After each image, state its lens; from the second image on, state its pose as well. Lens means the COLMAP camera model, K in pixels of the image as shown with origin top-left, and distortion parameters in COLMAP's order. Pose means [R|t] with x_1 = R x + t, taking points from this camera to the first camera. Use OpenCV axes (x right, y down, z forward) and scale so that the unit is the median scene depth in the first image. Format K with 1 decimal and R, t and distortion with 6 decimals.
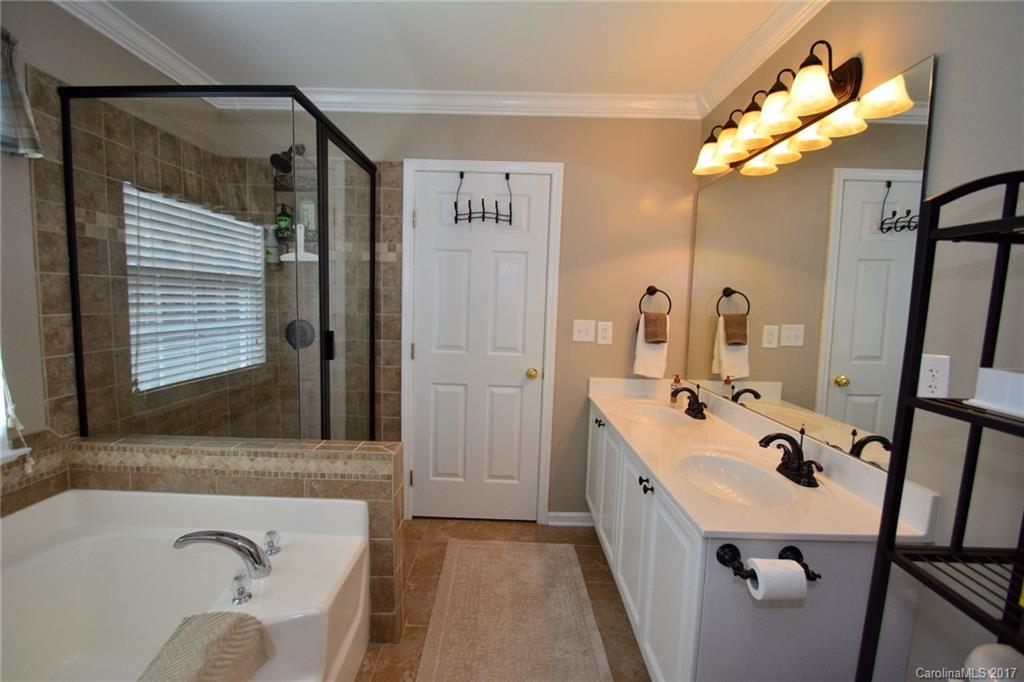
lens RADIAL K [[447.3, 0, 495.9], [0, 447.3, 349.8], [0, 0, 1]] dist [0.010687, -0.014538]
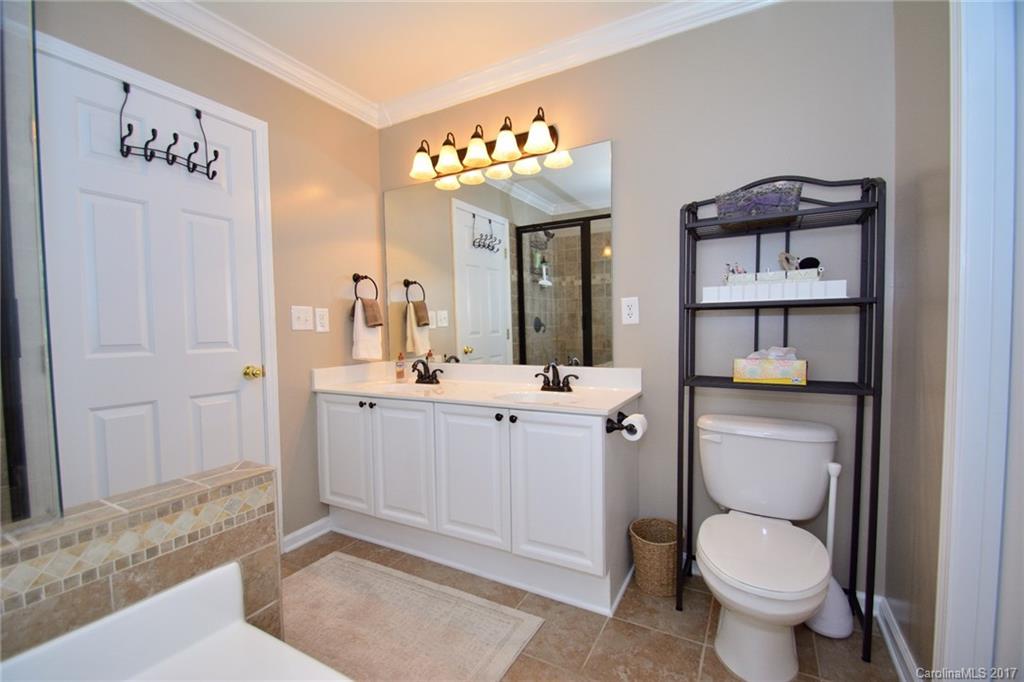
lens RADIAL K [[447.3, 0, 495.9], [0, 447.3, 349.8], [0, 0, 1]] dist [0.010687, -0.014538]
pose [[0.487650, -0.077244, 0.869616, -0.558155], [0.122179, 0.992314, 0.019629, 0.070816], [-0.864448, 0.096677, 0.493339, 0.314254]]
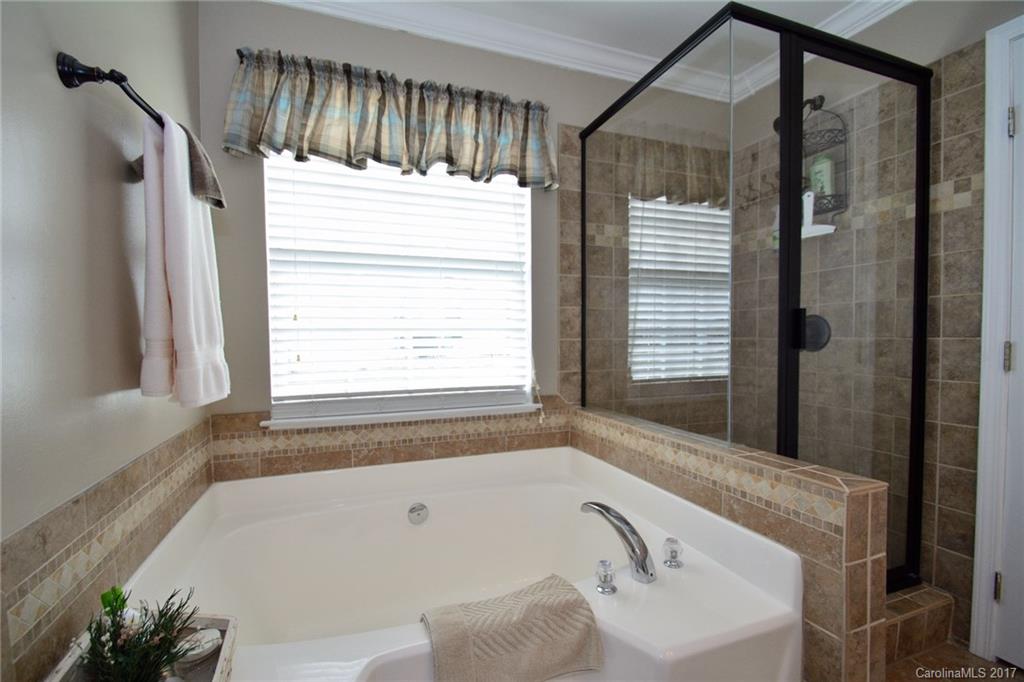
lens RADIAL K [[448.3, 0, 510.9], [0, 448.3, 346.6], [0, 0, 1]] dist [0.022394, -0.014766]
pose [[0.387053, -0.006338, -0.922036, 0.130583], [-0.078348, 0.996134, -0.039737, 0.087601], [0.918723, 0.087620, 0.385060, 0.305009]]
